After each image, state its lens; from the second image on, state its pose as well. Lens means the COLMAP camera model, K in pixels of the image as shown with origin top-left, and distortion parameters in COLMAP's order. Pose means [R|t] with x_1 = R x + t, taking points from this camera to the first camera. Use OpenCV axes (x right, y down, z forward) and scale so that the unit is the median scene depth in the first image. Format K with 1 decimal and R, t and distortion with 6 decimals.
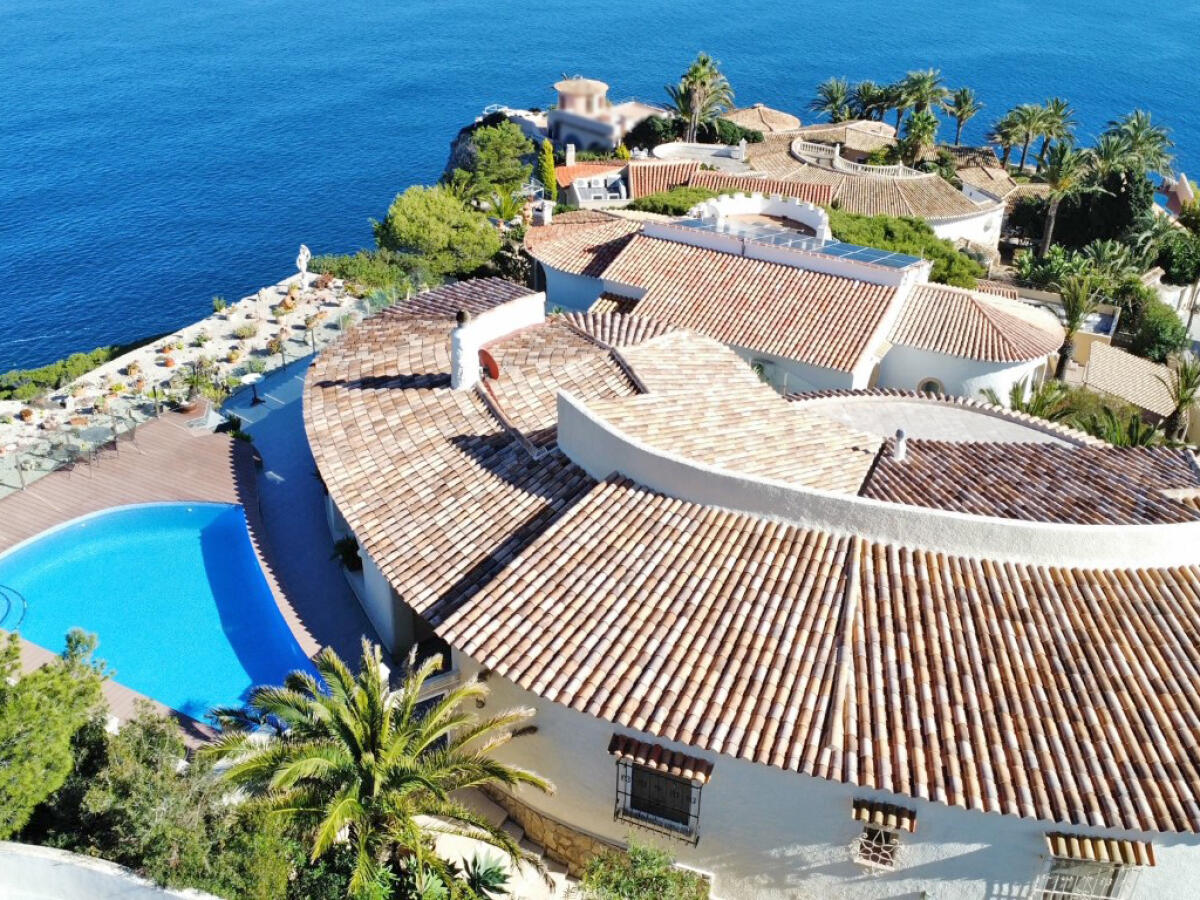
lens RADIAL K [[1206.2, 0, 599.4], [0, 1206.2, 433.4], [0, 0, 1]] dist [0.006160, -0.004359]
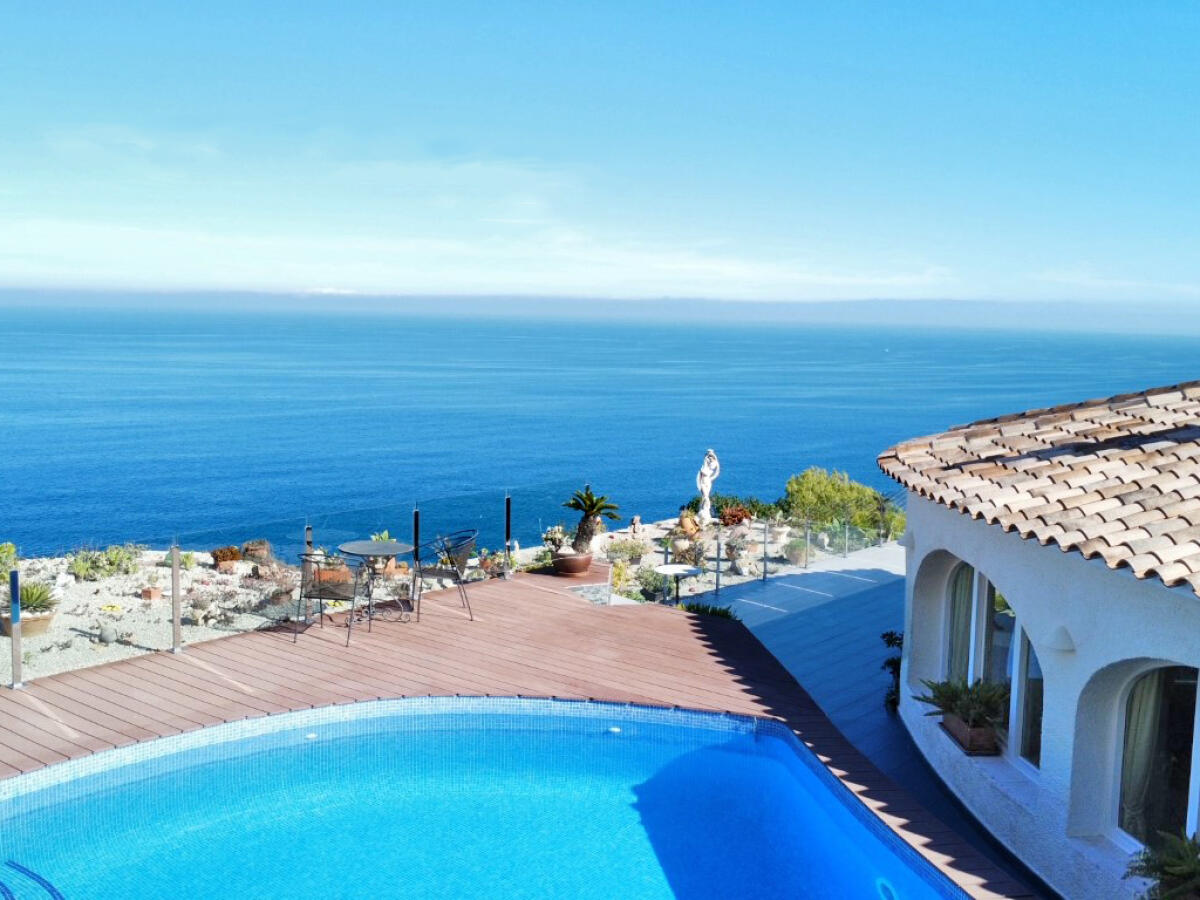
lens RADIAL K [[1206.2, 0, 599.4], [0, 1206.2, 433.4], [0, 0, 1]] dist [0.006160, -0.004359]
pose [[0.983548, 0.023306, -0.179137, -0.269539], [-0.094597, 0.911255, -0.400831, 0.115287], [0.153898, 0.411183, 0.898468, 0.626786]]
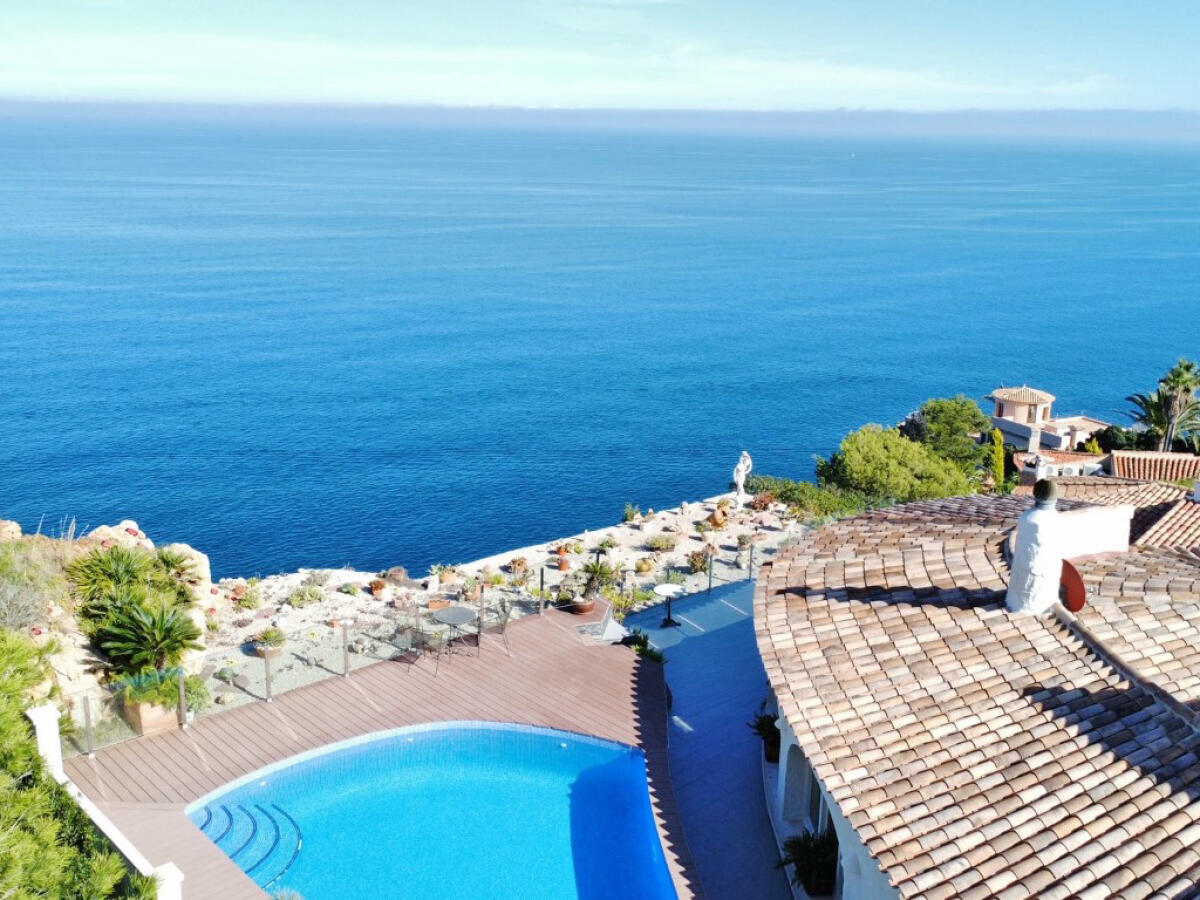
lens RADIAL K [[1206.2, 0, 599.4], [0, 1206.2, 433.4], [0, 0, 1]] dist [0.006160, -0.004359]
pose [[0.945898, 0.084239, -0.313339, -0.125595], [-0.165086, 0.956316, -0.241258, 0.053201], [0.279328, 0.279933, 0.918484, 0.345054]]
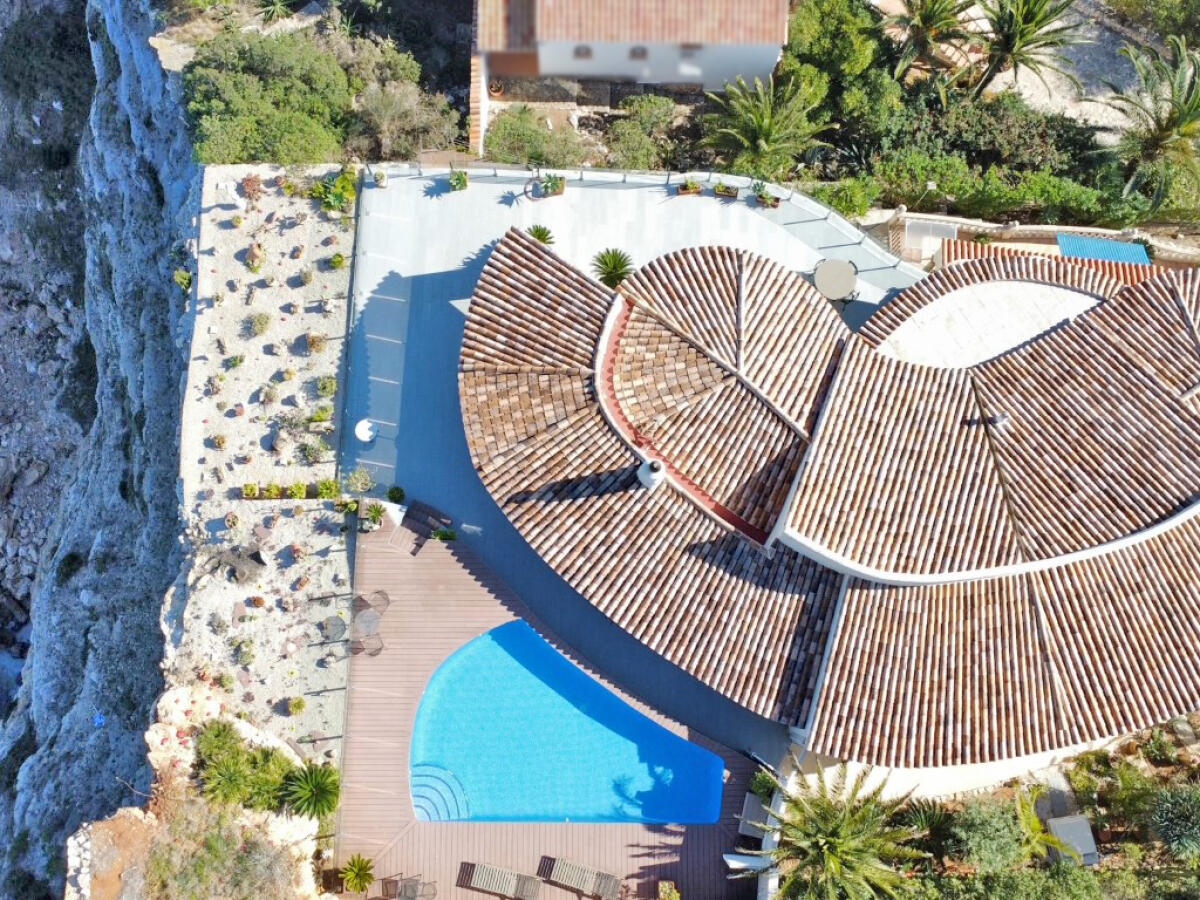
lens RADIAL K [[1206.2, 0, 599.4], [0, 1206.2, 433.4], [0, 0, 1]] dist [0.006160, -0.004359]
pose [[0.886399, -0.457113, 0.073104, -0.211836], [0.235925, 0.581950, 0.778250, -0.951383], [-0.398292, -0.672593, 0.623685, 0.288673]]
